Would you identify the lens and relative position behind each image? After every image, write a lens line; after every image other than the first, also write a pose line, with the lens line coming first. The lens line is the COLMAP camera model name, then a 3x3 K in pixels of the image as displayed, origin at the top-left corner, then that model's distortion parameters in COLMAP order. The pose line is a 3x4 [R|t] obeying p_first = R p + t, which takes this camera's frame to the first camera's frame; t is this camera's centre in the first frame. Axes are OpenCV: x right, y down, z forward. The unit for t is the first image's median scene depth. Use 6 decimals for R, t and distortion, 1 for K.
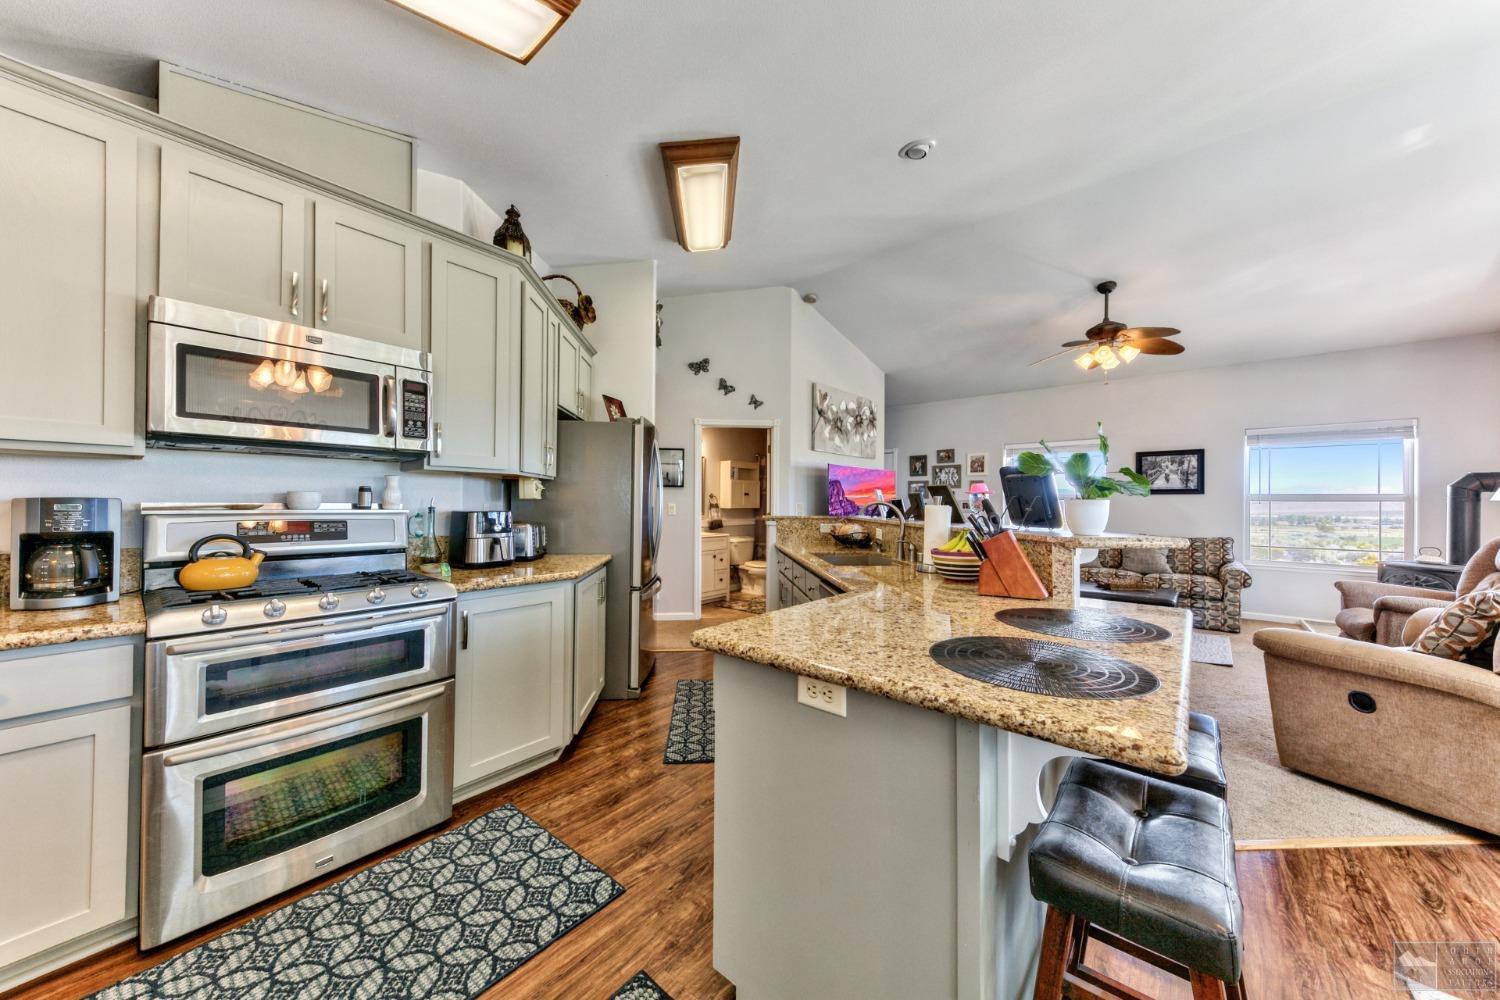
lens RADIAL K [[535.8, 0, 752.2], [0, 535.8, 503.9], [0, 0, 1]] dist [0.016574, -0.000120]
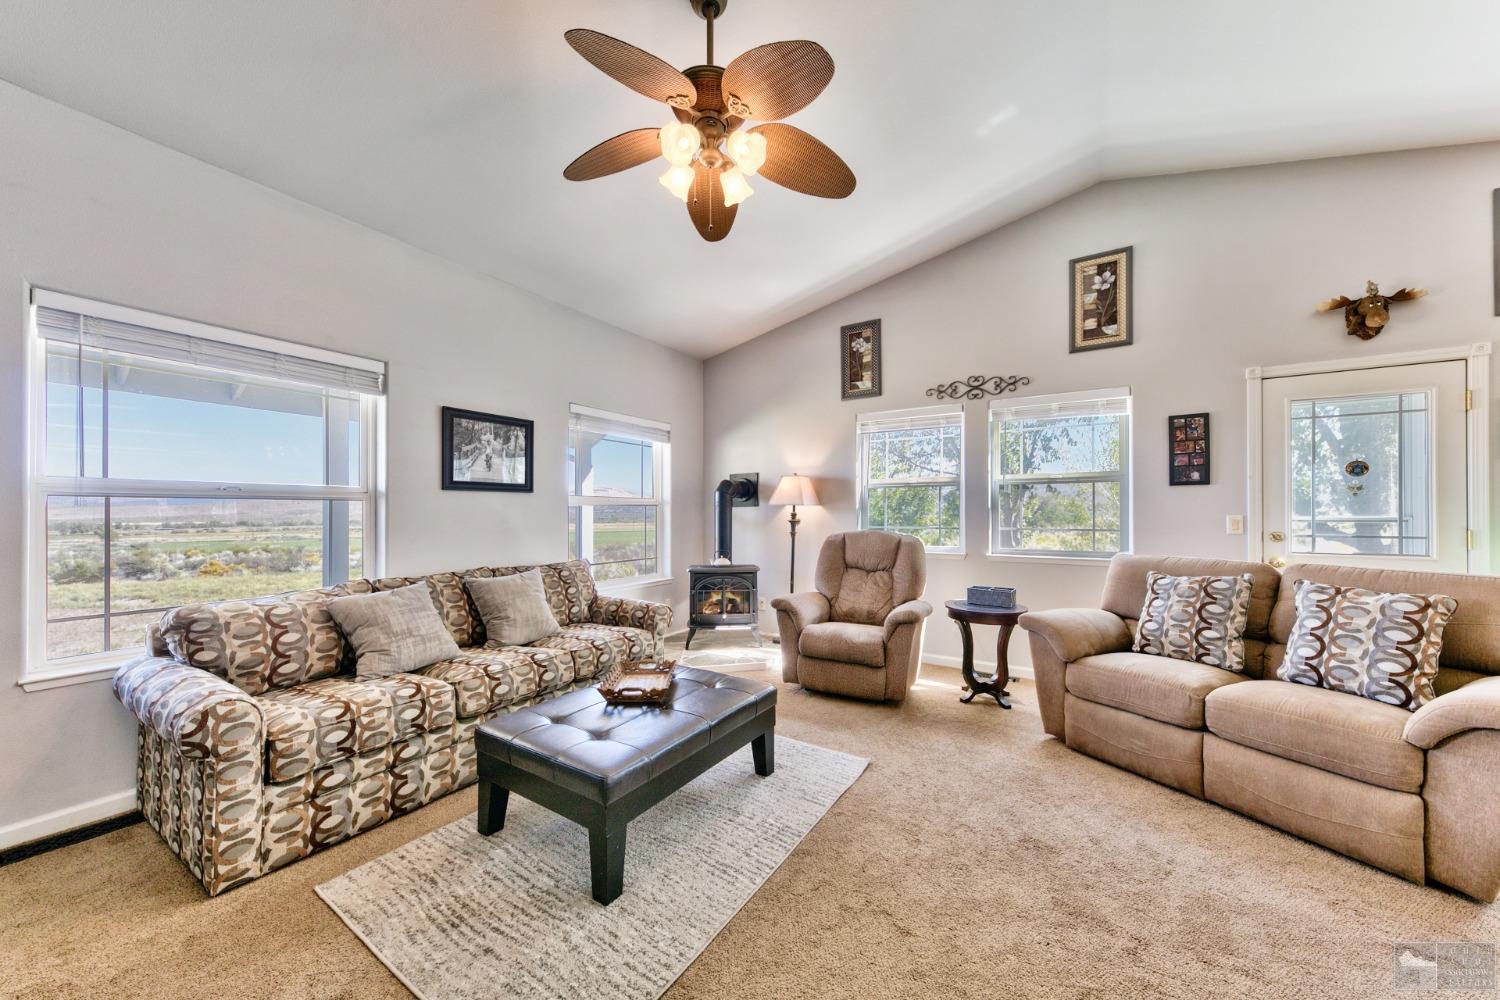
lens RADIAL K [[535.8, 0, 752.2], [0, 535.8, 503.9], [0, 0, 1]] dist [0.016574, -0.000120]
pose [[-0.129210, 0.009149, 0.991575, 0.193069], [-0.000868, 0.999956, -0.009340, 0.000440], [-0.991617, -0.002067, -0.129196, 0.874108]]
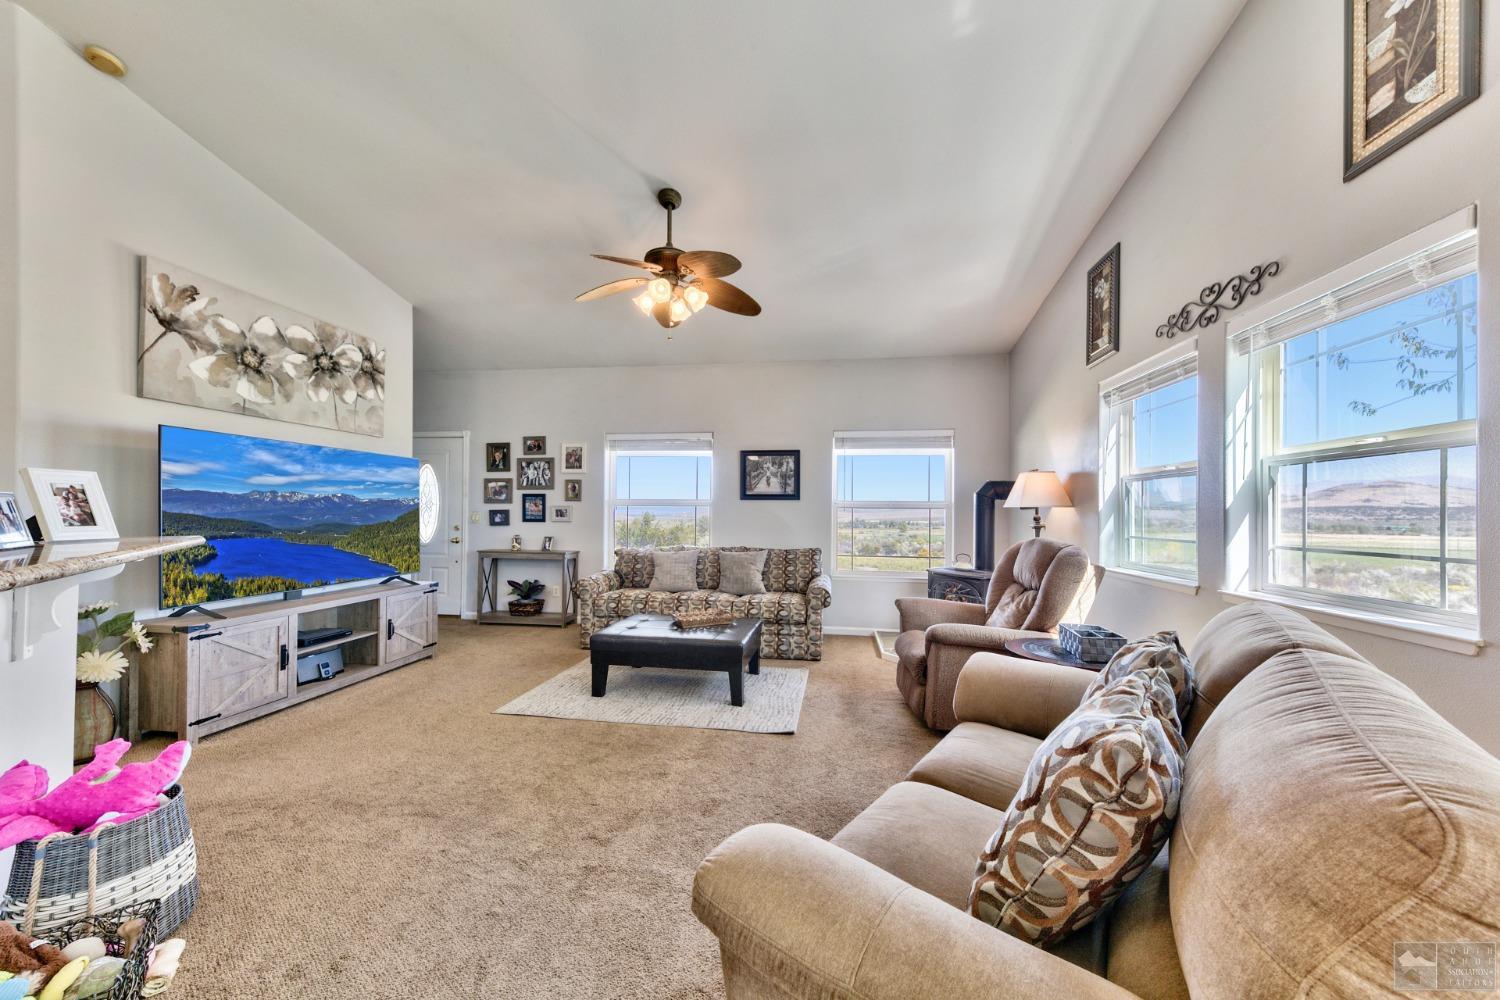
lens RADIAL K [[520.5, 0, 763.8], [0, 520.5, 514.9], [0, 0, 1]] dist [0.026608, -0.006208]
pose [[0.851782, -0.000571, 0.523895, 0.346062], [-0.002257, 0.999986, 0.004760, 0.002796], [-0.523891, -0.005237, 0.851769, 0.307200]]
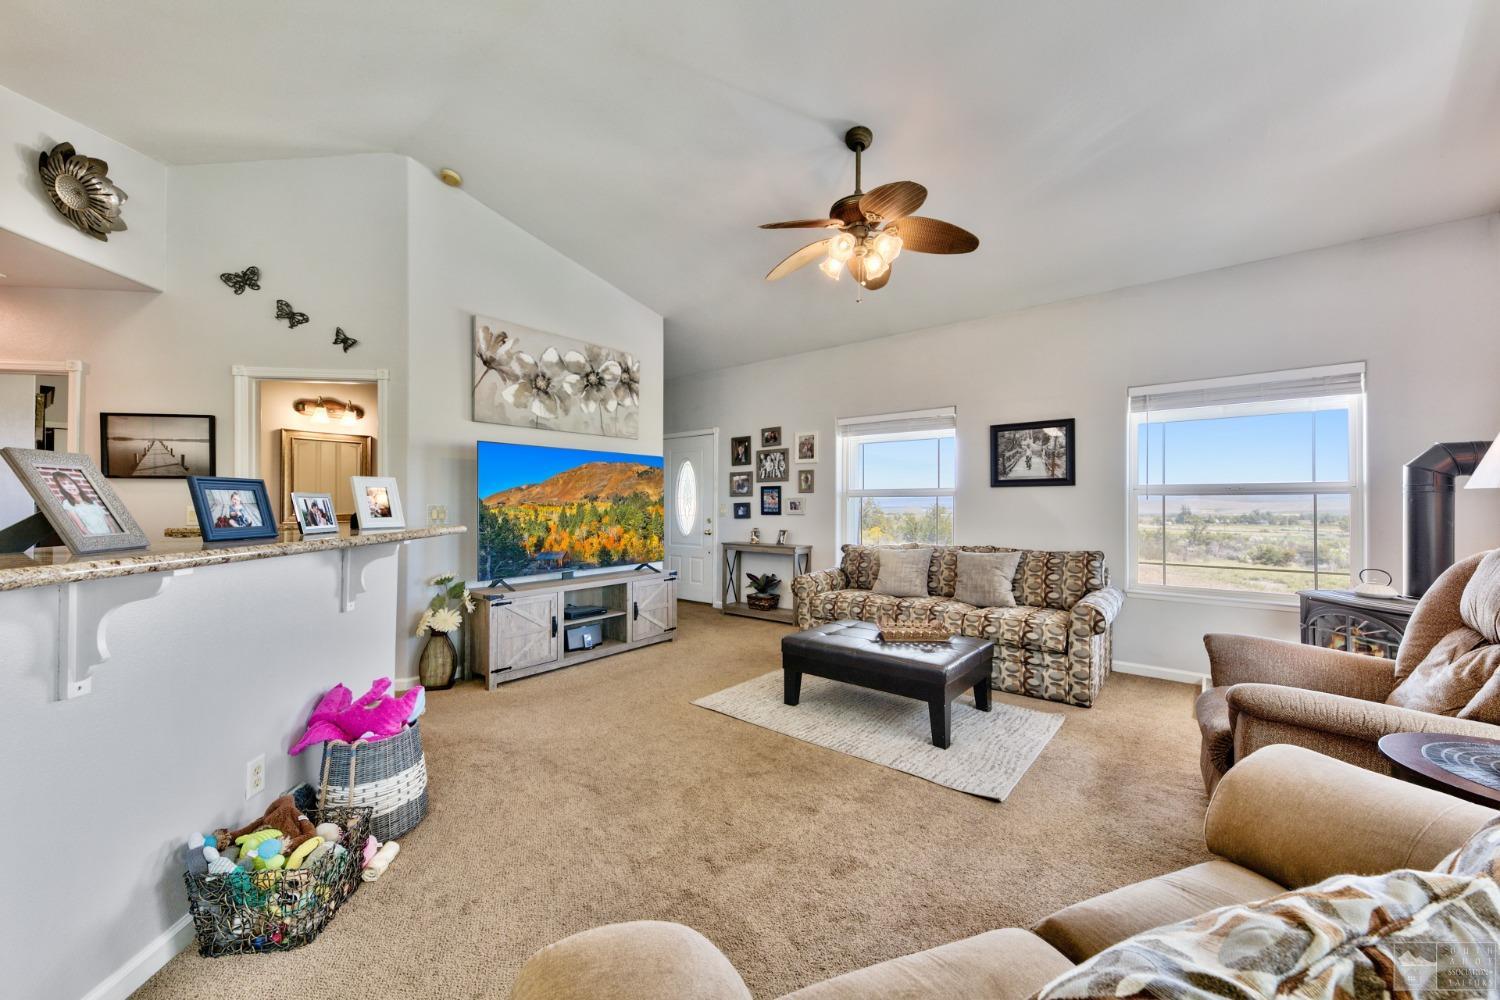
lens RADIAL K [[570.8, 0, 764.4], [0, 570.8, 504.3], [0, 0, 1]] dist [0.014535, -0.000242]
pose [[0.999769, -0.006850, 0.020379, 0.459209], [0.006890, 0.999974, -0.001919, 0.004135], [-0.020366, 0.002058, 0.999790, 0.314824]]
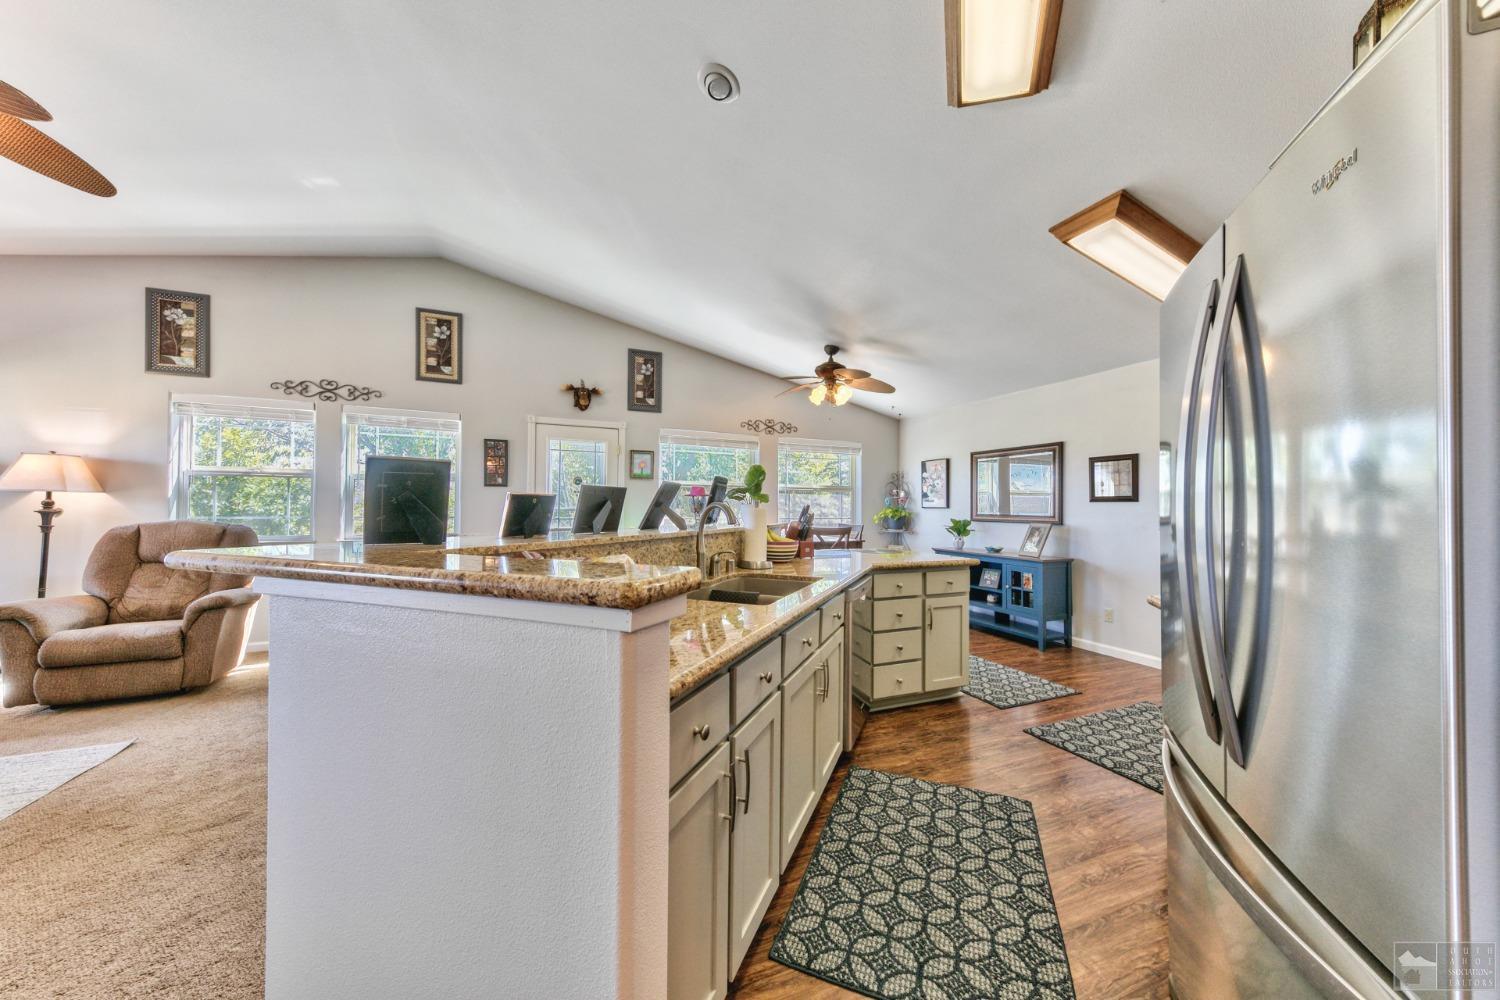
lens RADIAL K [[505.4, 0, 750.0], [0, 505.4, 500.0], [0, 0, 1]] dist [0.024728, -0.006466]
pose [[-0.892138, -0.006982, 0.451708, -0.039405], [-0.014255, 0.999818, -0.012700, 0.001154], [-0.451537, -0.017769, -0.892075, 0.879036]]
